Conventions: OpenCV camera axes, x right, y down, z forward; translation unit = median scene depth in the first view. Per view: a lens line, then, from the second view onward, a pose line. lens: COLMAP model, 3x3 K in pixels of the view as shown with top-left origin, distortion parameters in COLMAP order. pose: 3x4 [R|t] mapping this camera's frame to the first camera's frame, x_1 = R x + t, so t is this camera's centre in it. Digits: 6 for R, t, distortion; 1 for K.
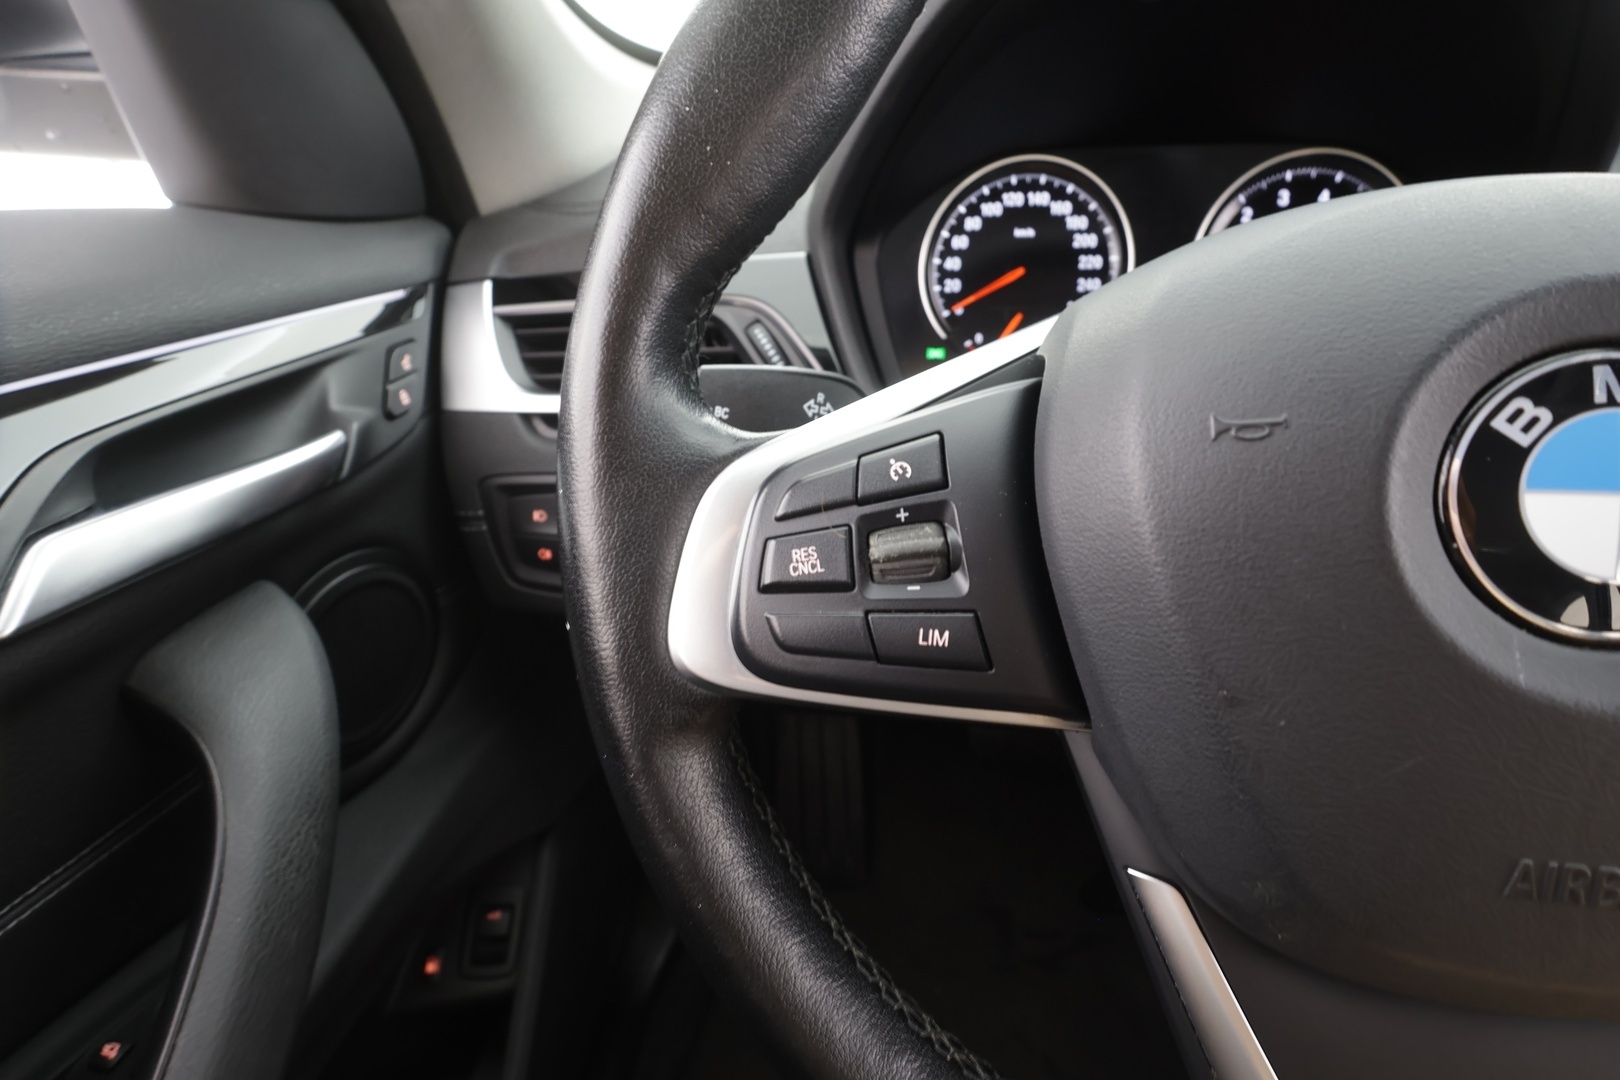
lens RADIAL K [[752.2, 0, 809.6], [0, 752.2, 543.1], [0, 0, 1]] dist [-0.005924, 0.002550]
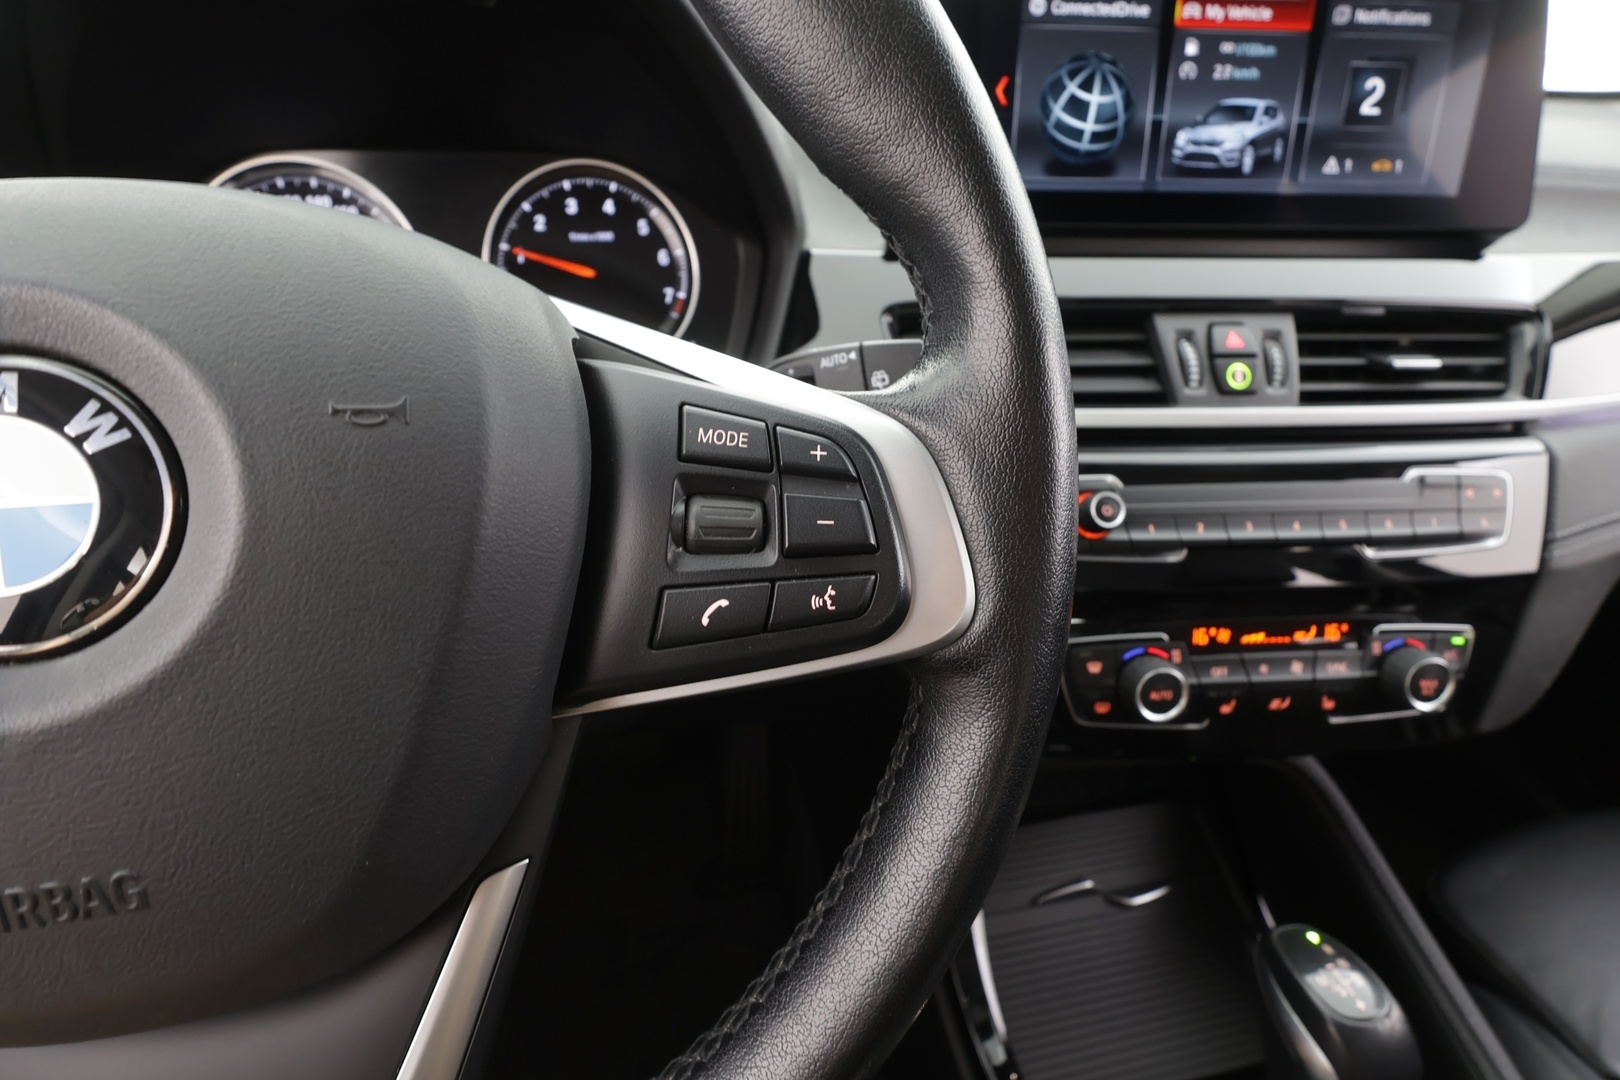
lens RADIAL K [[752.2, 0, 813.2], [0, 752.2, 556.6], [0, 0, 1]] dist [-0.005924, 0.002550]
pose [[0.936741, -0.130566, 0.324760, 0.675991], [0.131916, 0.991098, 0.017963, 0.055947], [-0.324214, 0.026015, 0.945626, -0.096861]]
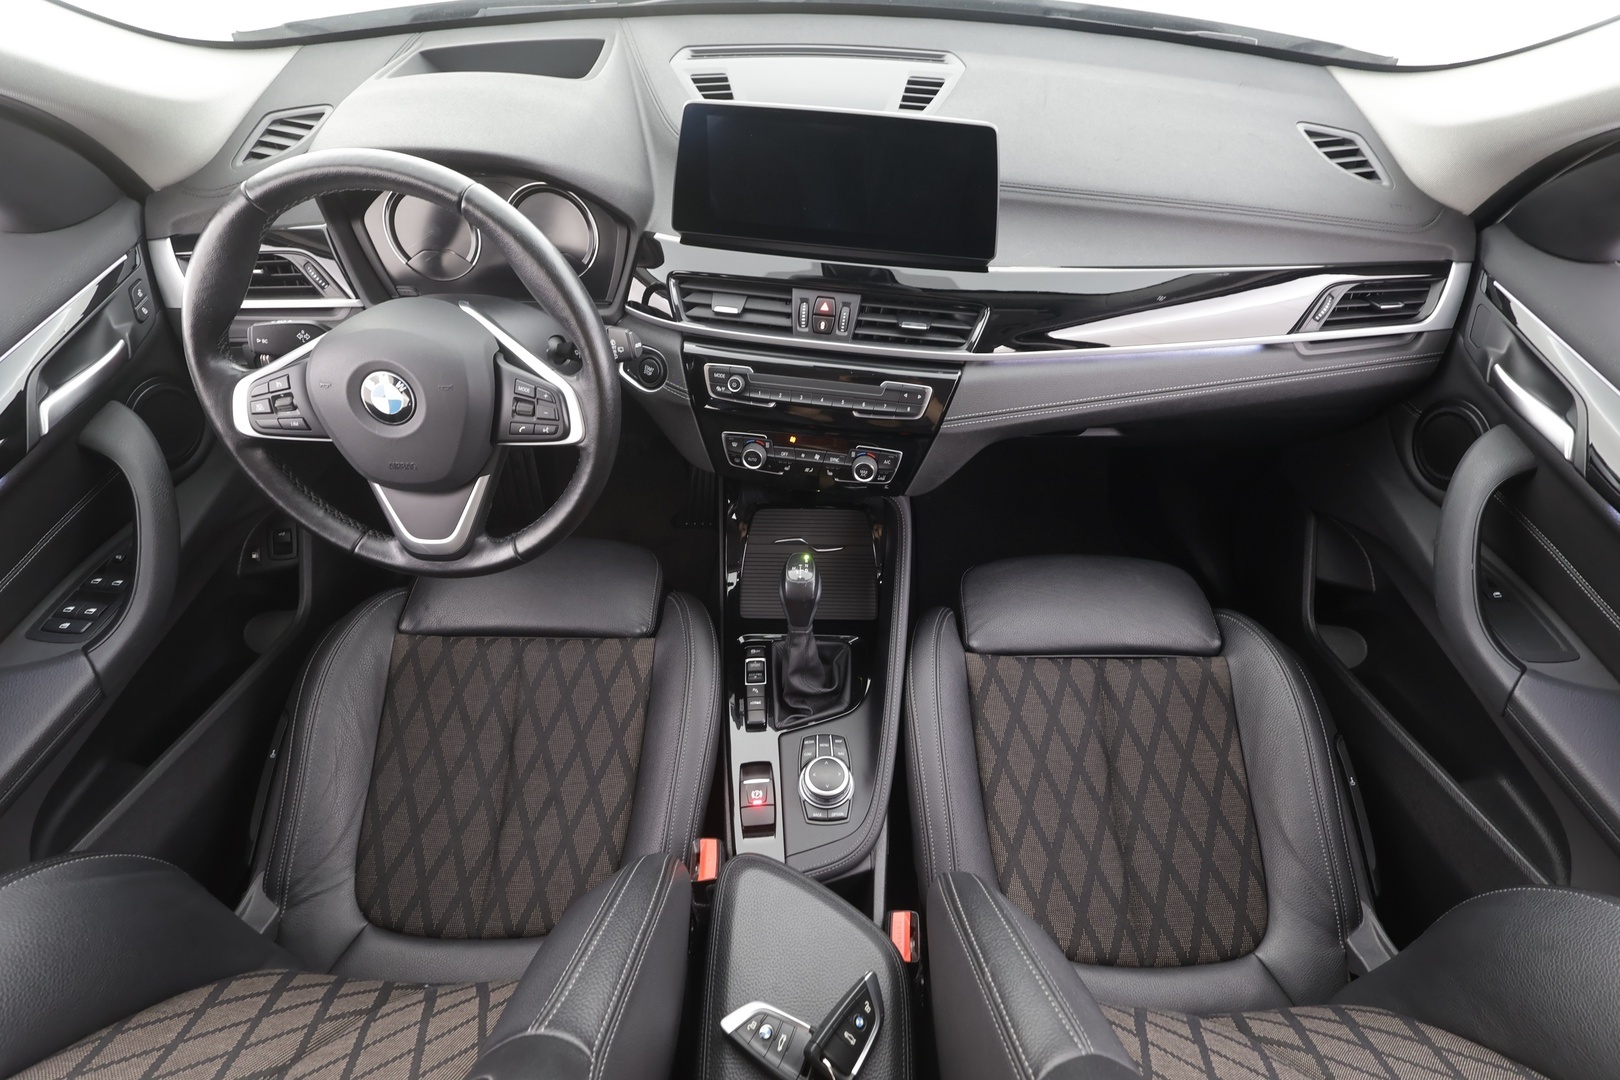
lens RADIAL K [[752.2, 0, 806.6], [0, 752.2, 548.2], [0, 0, 1]] dist [-0.005924, 0.002550]
pose [[0.990299, -0.075539, 0.116625, 1.331304], [0.023436, 0.918097, 0.395662, -0.454078], [-0.136961, -0.389090, 0.910961, -1.918180]]
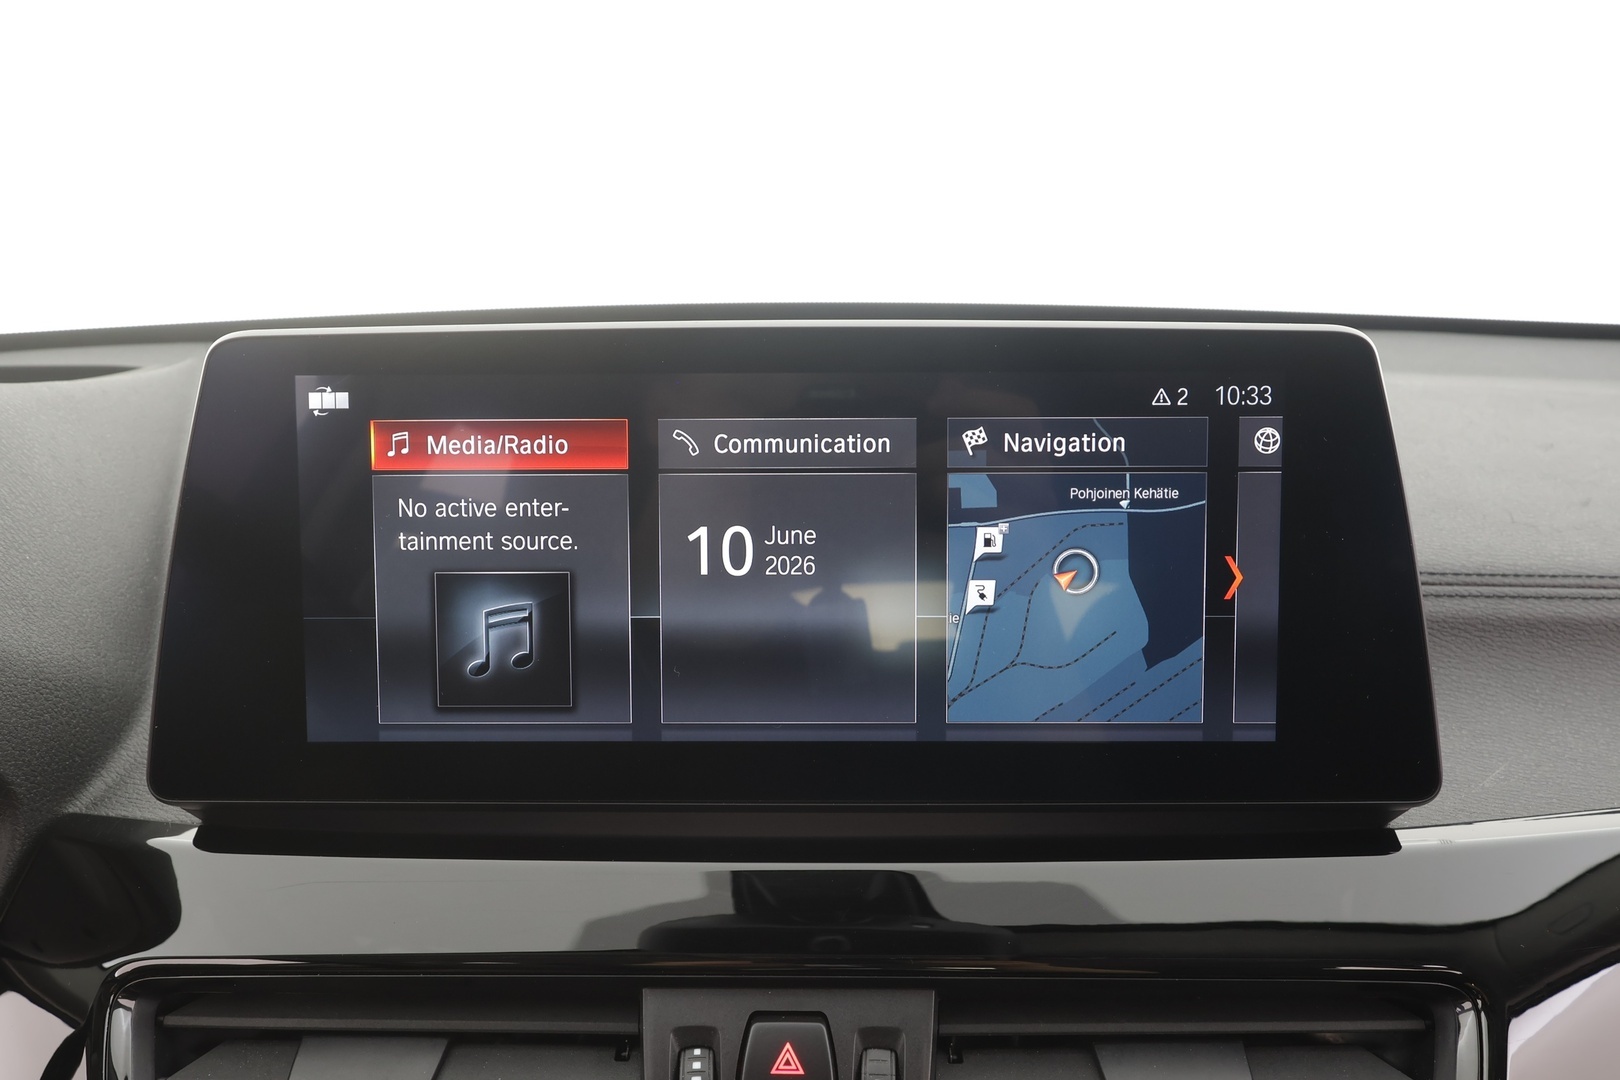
lens RADIAL K [[1162.8, 0, 811.0], [0, 1162.8, 539.7], [0, 0, 1]] dist [0.009472, 0.005447]
pose [[0.956474, -0.030109, 0.290259, 1.527760], [0.096452, 0.971379, -0.217069, -0.384553], [-0.275416, 0.235617, 0.932004, -0.148258]]
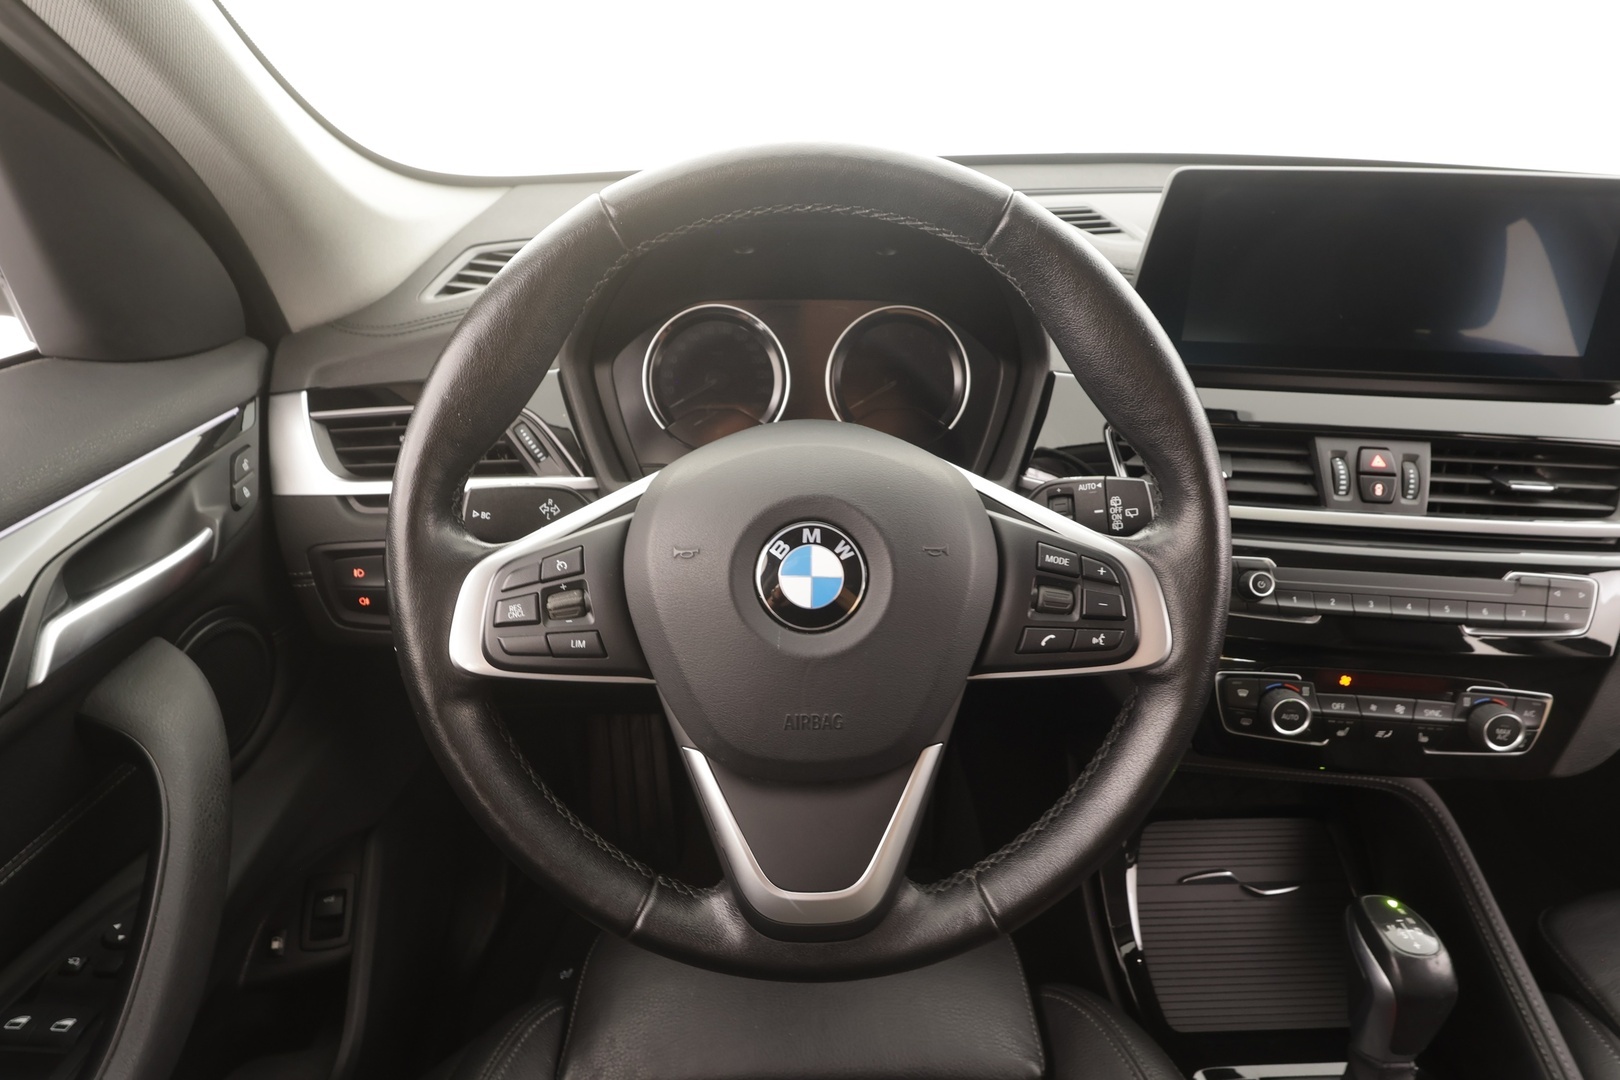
lens RADIAL K [[850.7, 0, 808.0], [0, 850.7, 547.6], [0, 0, 1]] dist [-0.005813, 0.002490]
pose [[0.983533, -0.049084, 0.173933, 0.207774], [0.047922, 0.998792, 0.010880, -0.075114], [-0.174257, -0.002366, 0.984697, -0.780349]]
